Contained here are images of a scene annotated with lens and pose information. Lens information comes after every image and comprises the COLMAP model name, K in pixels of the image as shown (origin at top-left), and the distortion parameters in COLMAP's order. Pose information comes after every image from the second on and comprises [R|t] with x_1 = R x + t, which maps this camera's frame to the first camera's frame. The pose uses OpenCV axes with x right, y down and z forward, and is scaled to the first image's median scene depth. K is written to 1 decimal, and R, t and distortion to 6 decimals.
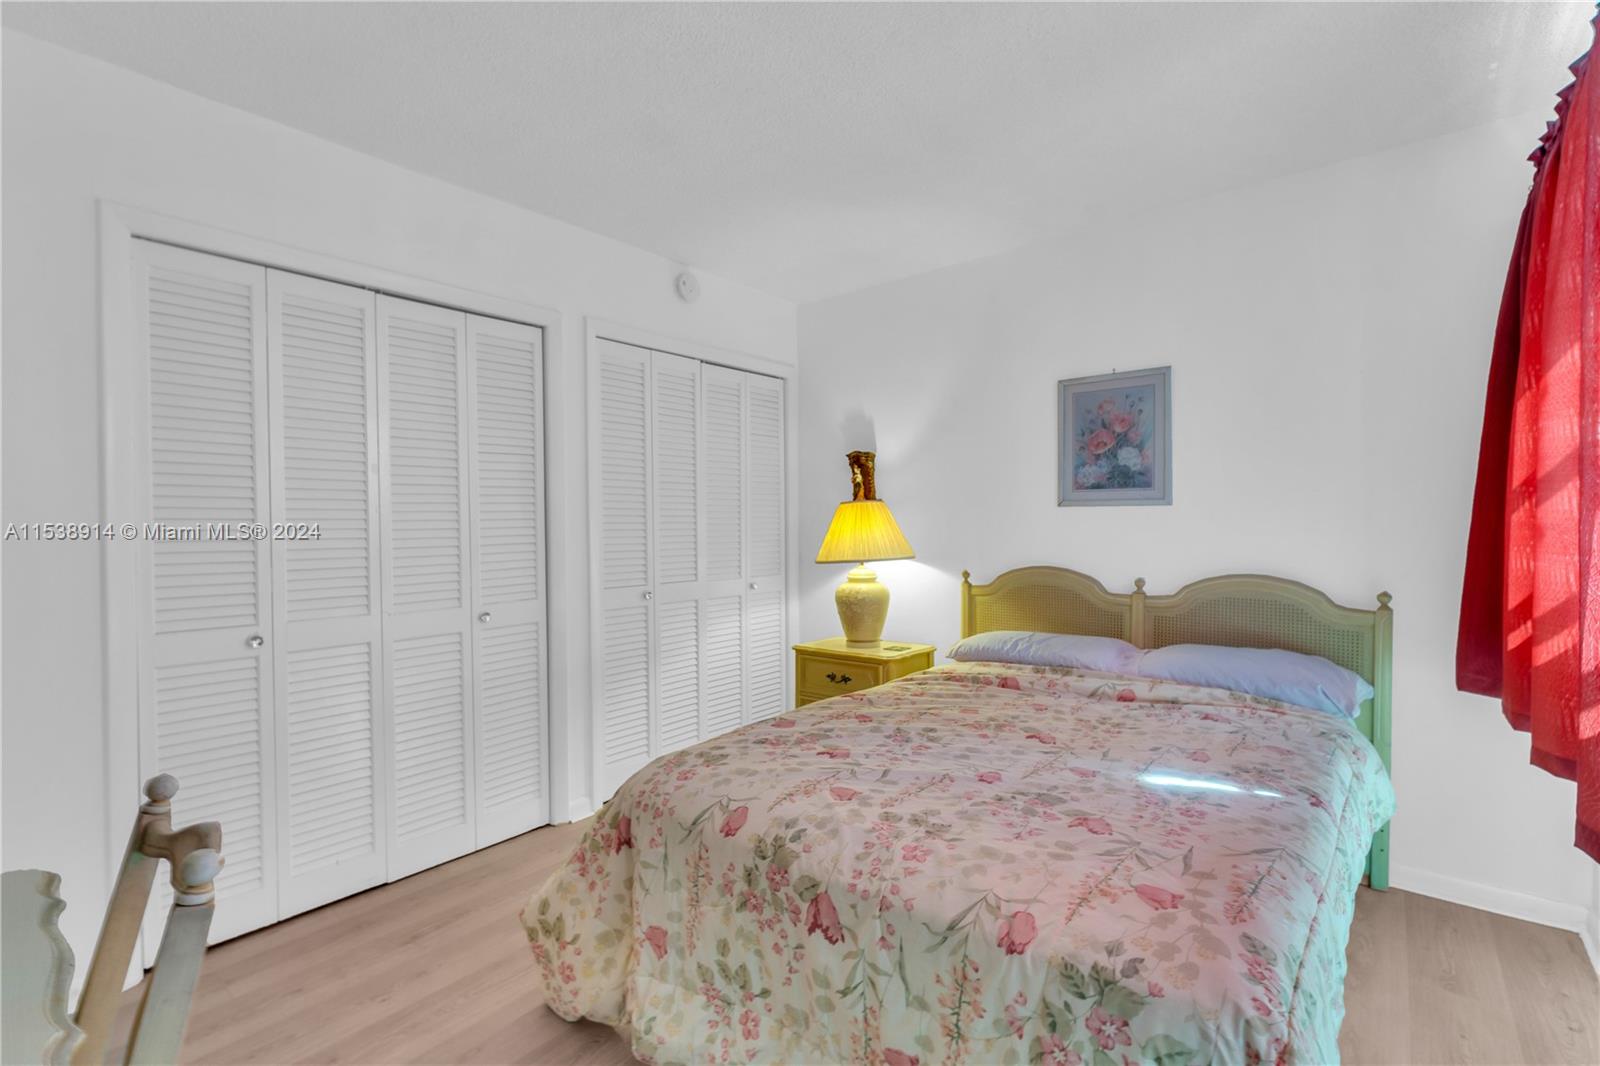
lens RADIAL K [[703.2, 0, 809.0], [0, 703.2, 523.7], [0, 0, 1]] dist [-0.003899, -0.000532]
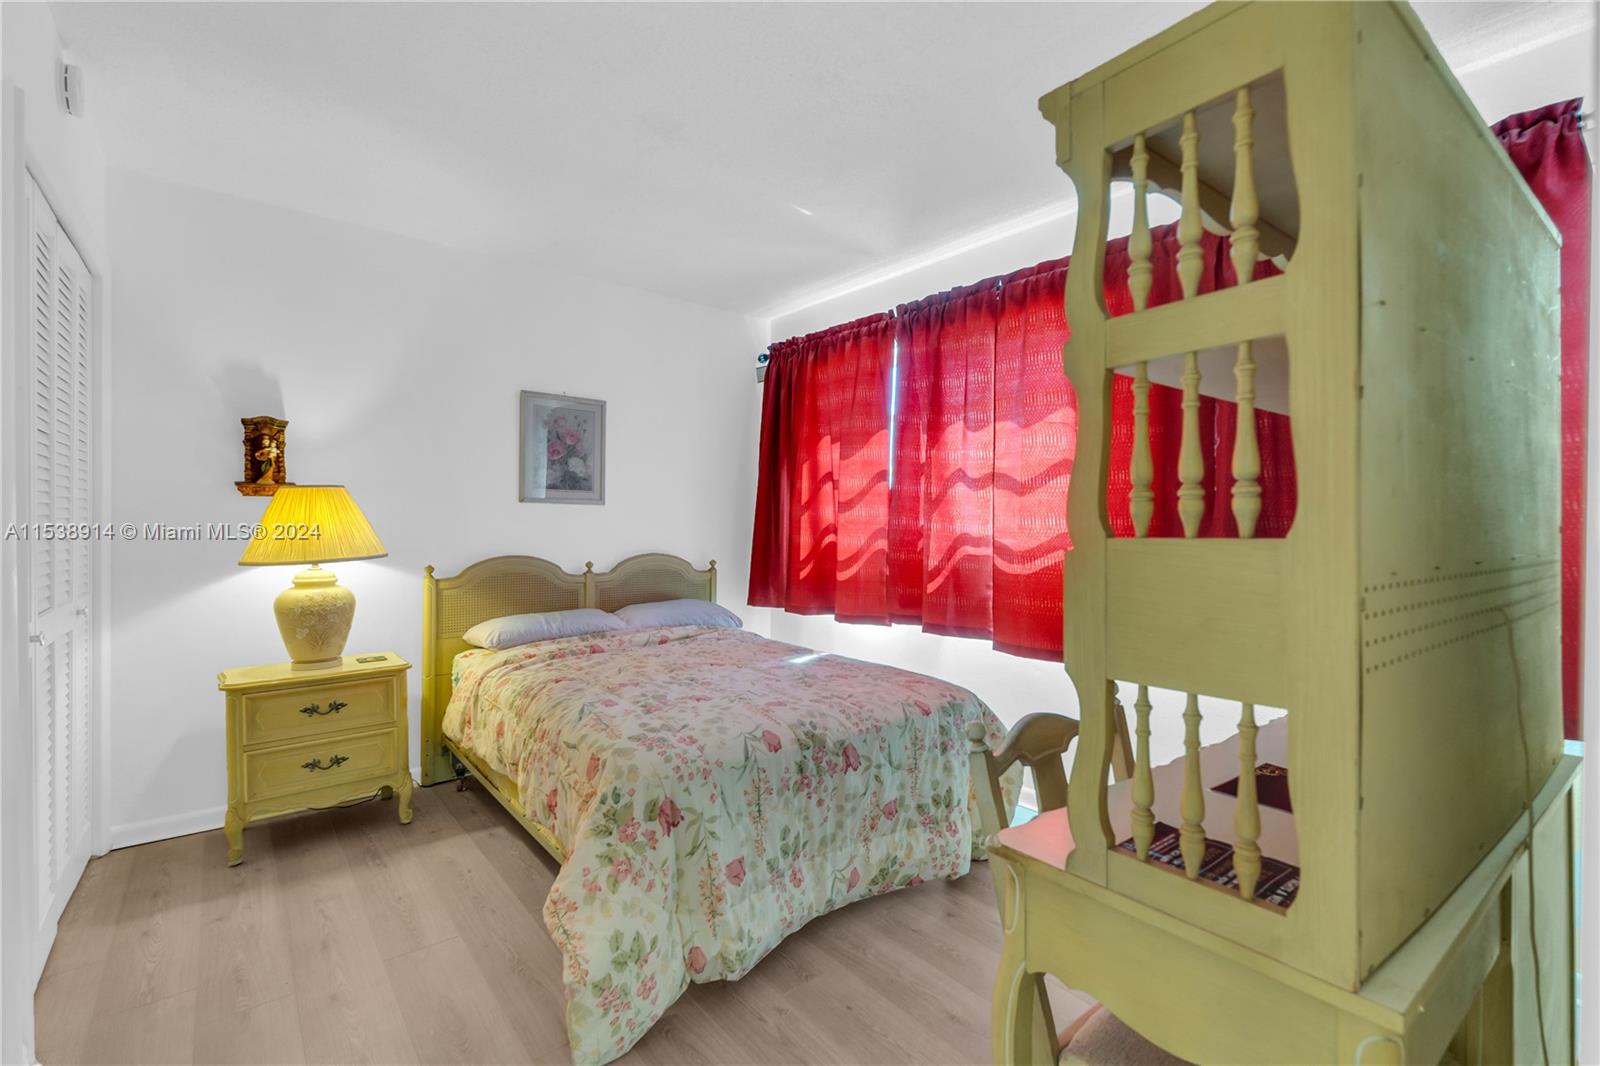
lens RADIAL K [[717.2, 0, 799.0], [0, 717.2, 528.8], [0, 0, 1]] dist [0.000010, -0.000128]
pose [[0.188812, 0.001378, 0.982012, -0.747704], [-0.007448, 0.999972, 0.000028, 0.015780], [-0.981985, -0.007319, 0.188817, 0.373902]]
